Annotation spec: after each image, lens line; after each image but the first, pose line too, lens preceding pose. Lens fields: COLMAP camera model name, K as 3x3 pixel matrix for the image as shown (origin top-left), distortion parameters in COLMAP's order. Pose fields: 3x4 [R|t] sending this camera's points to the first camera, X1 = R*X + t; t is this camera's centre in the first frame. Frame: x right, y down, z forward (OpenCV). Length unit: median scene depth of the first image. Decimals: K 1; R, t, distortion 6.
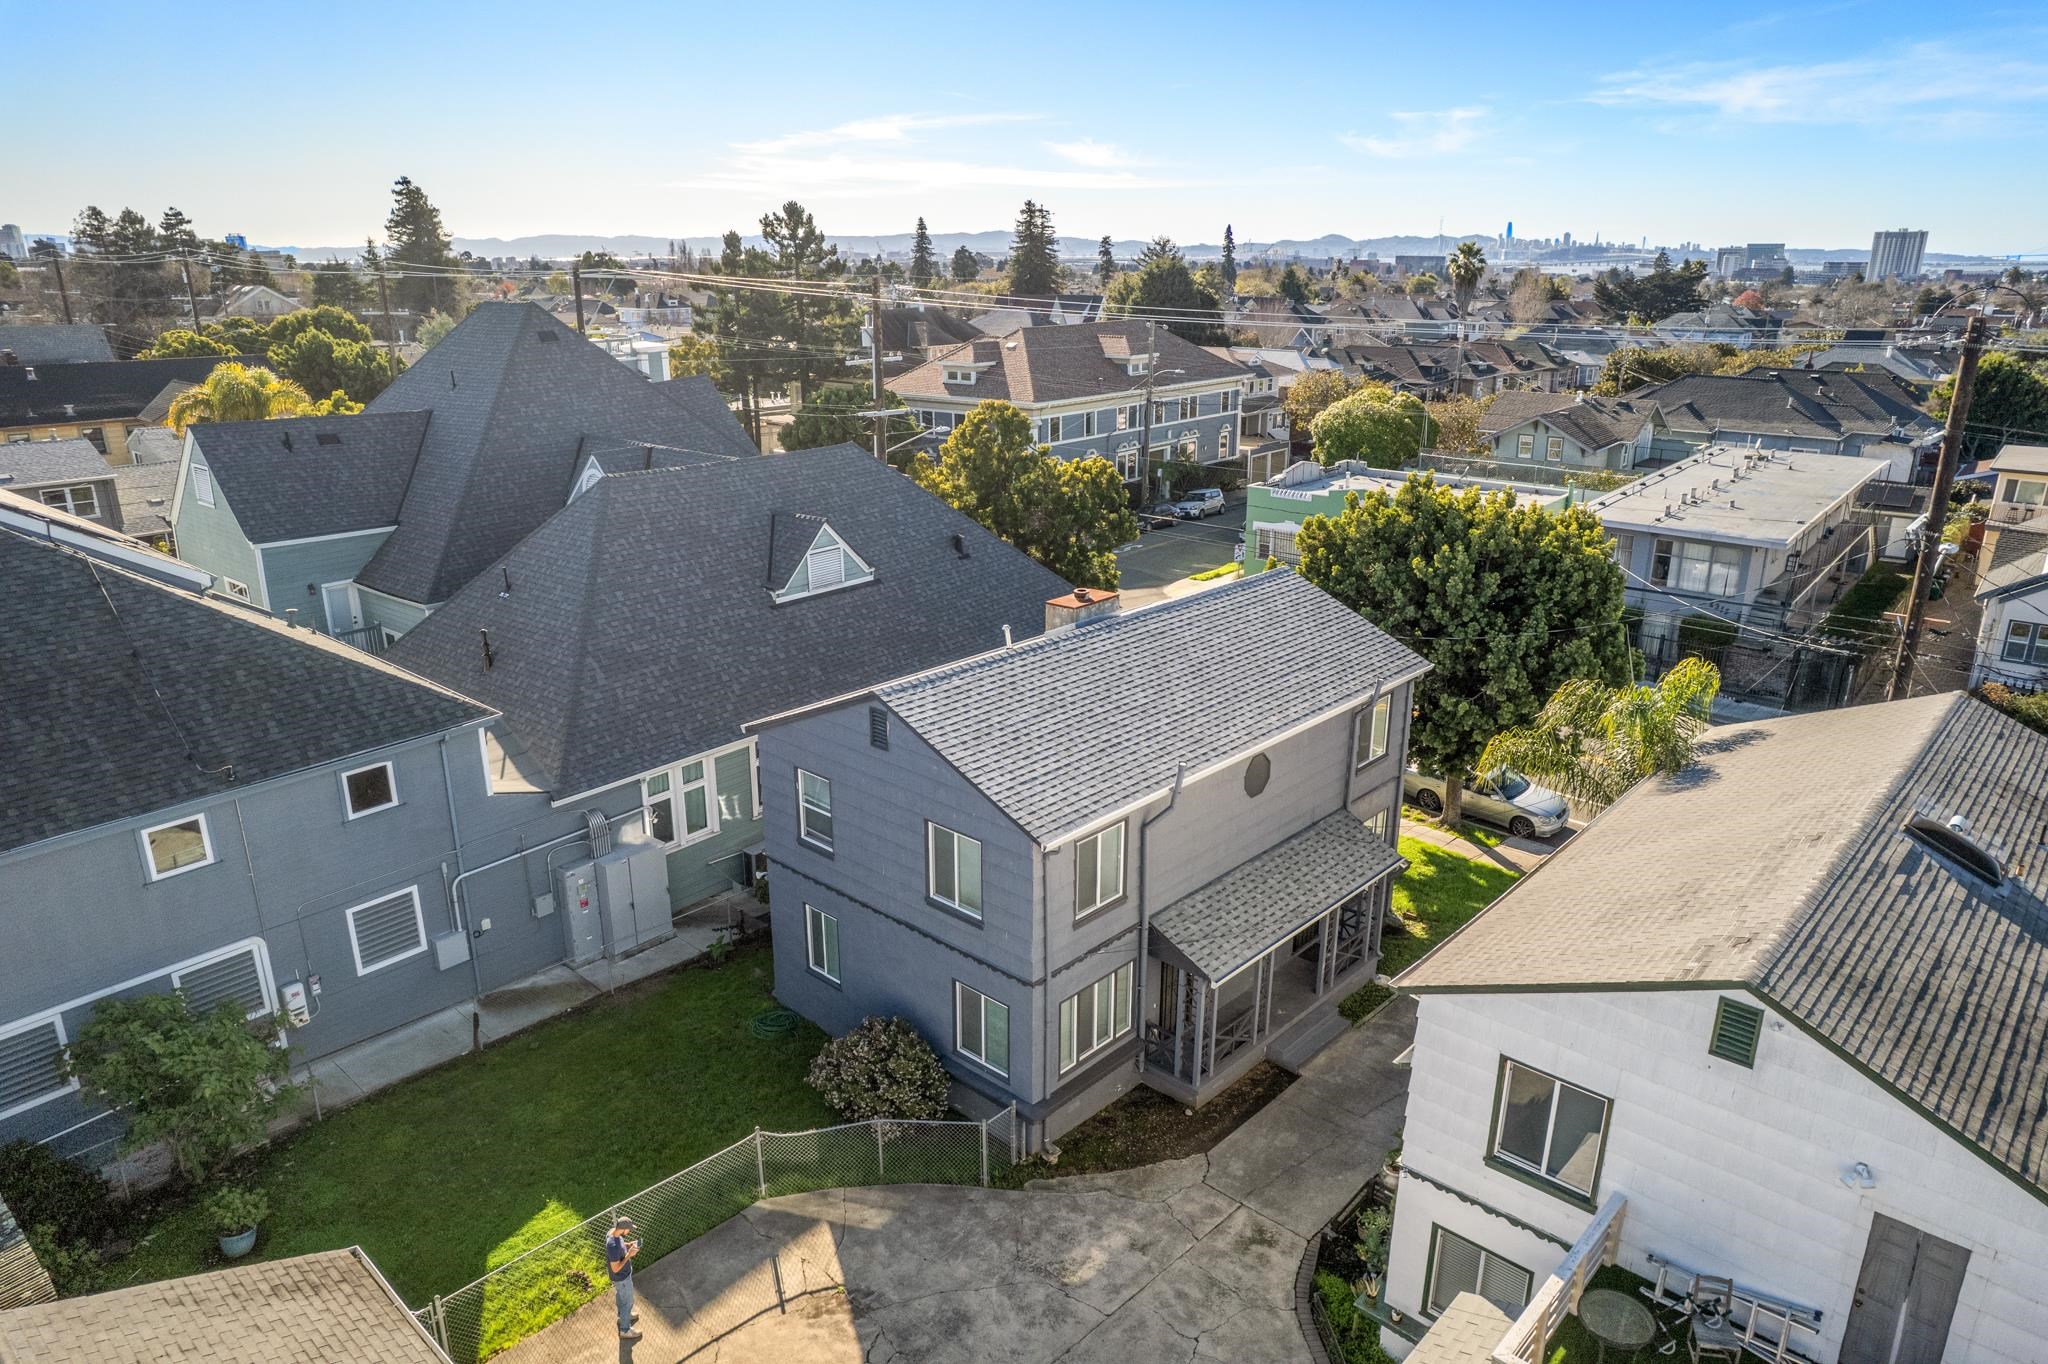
lens RADIAL K [[1315.5, 0, 1029.9], [0, 1315.5, 680.1], [0, 0, 1]] dist [-0.083695, 0.077884]
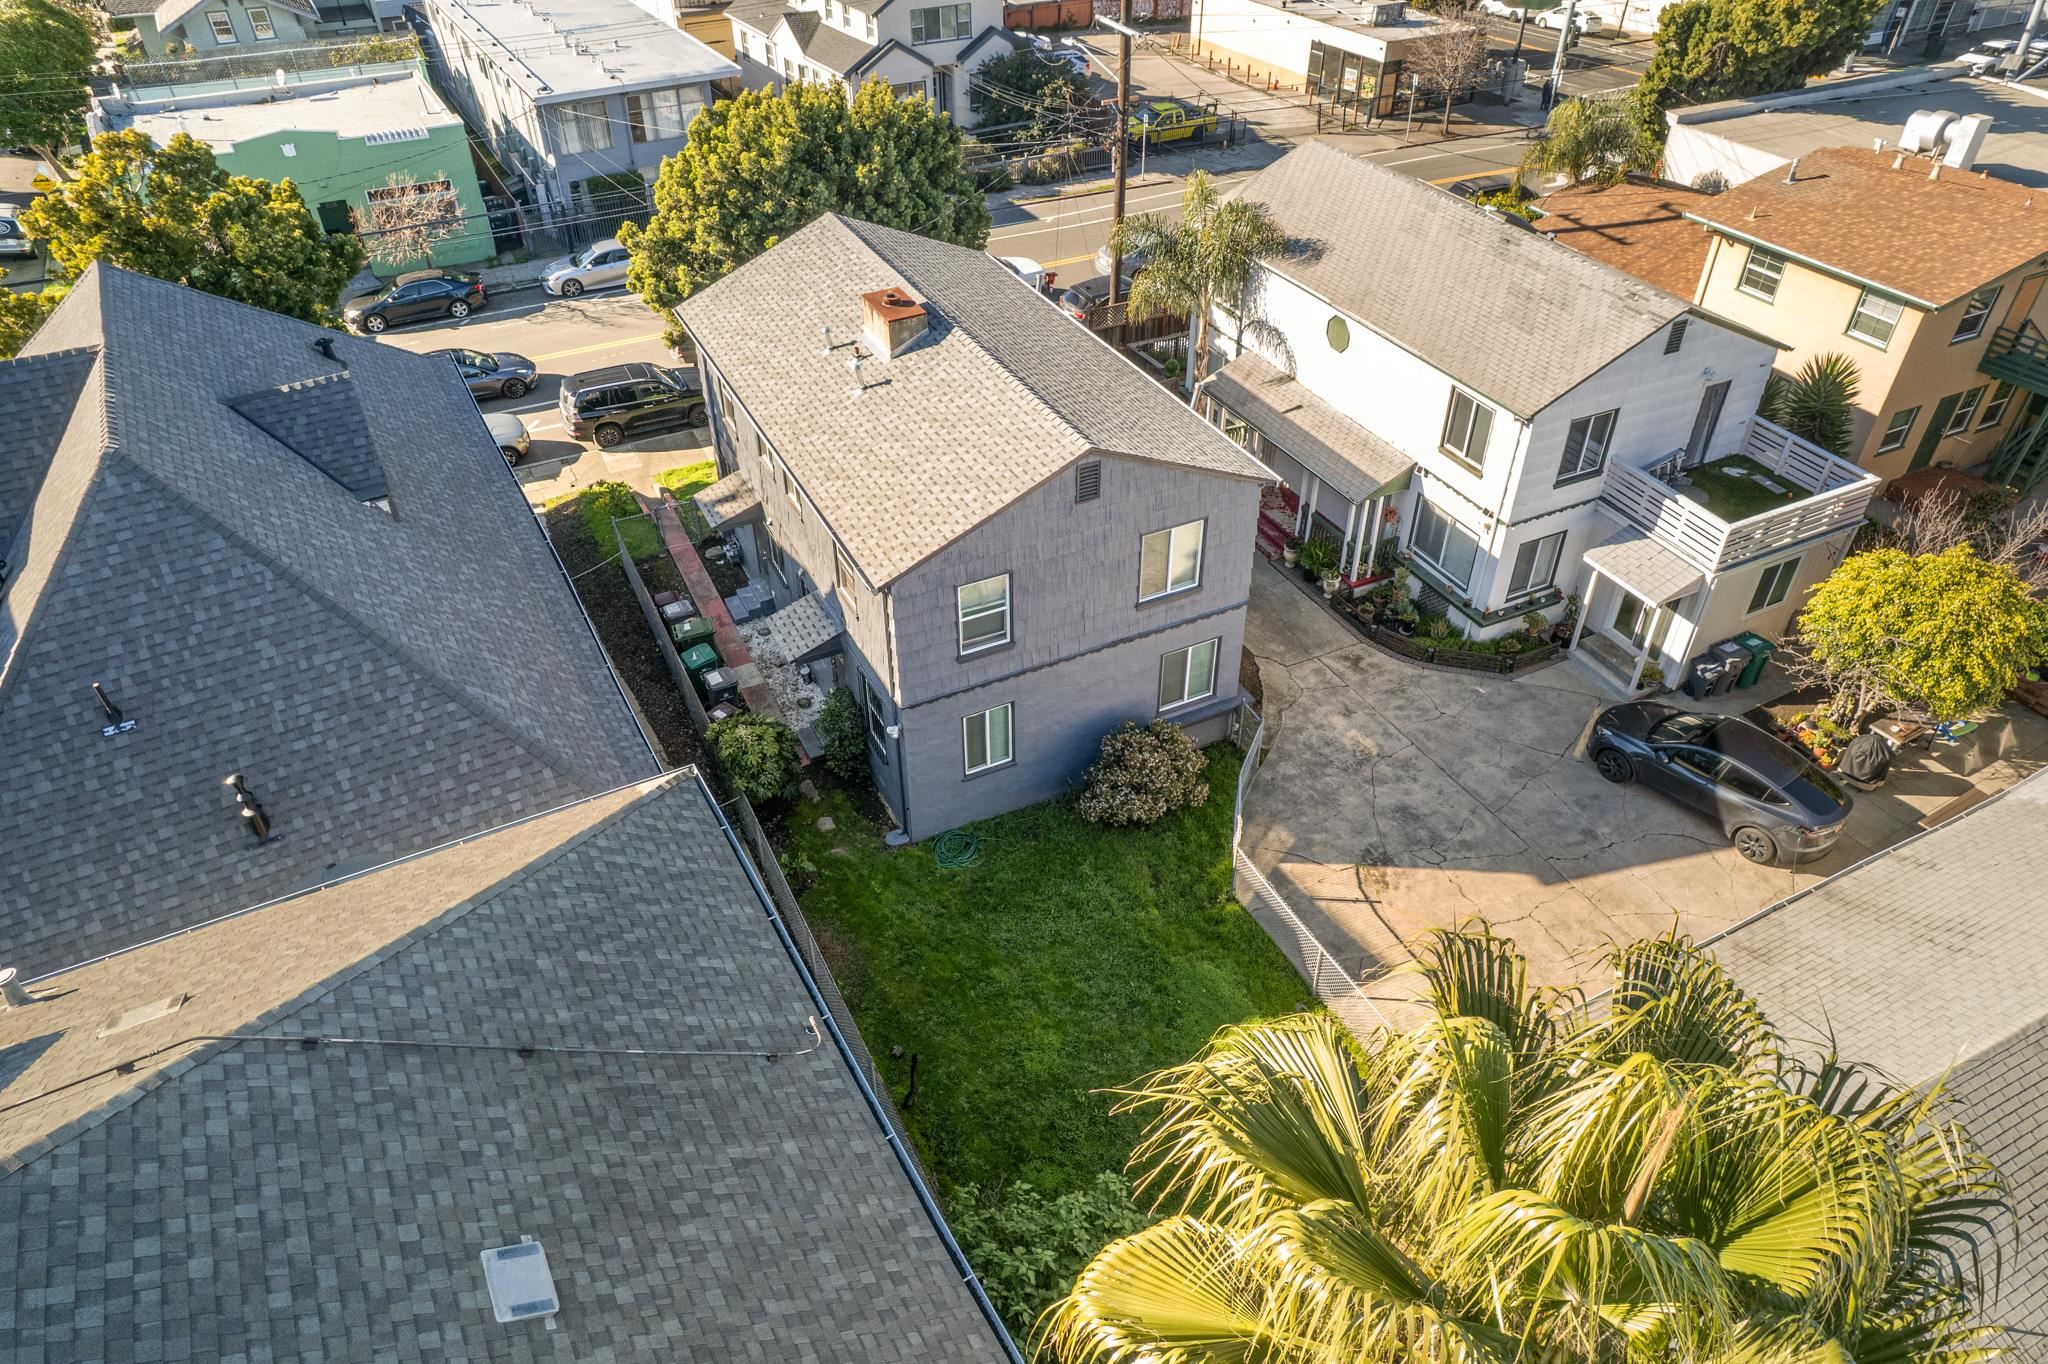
lens RADIAL K [[1315.5, 0, 1029.9], [0, 1315.5, 680.1], [0, 0, 1]] dist [-0.083695, 0.077884]
pose [[0.362554, -0.578250, 0.730877, -0.922534], [0.291122, 0.815260, 0.500599, -0.340659], [-0.885326, 0.031280, 0.463917, 0.593206]]
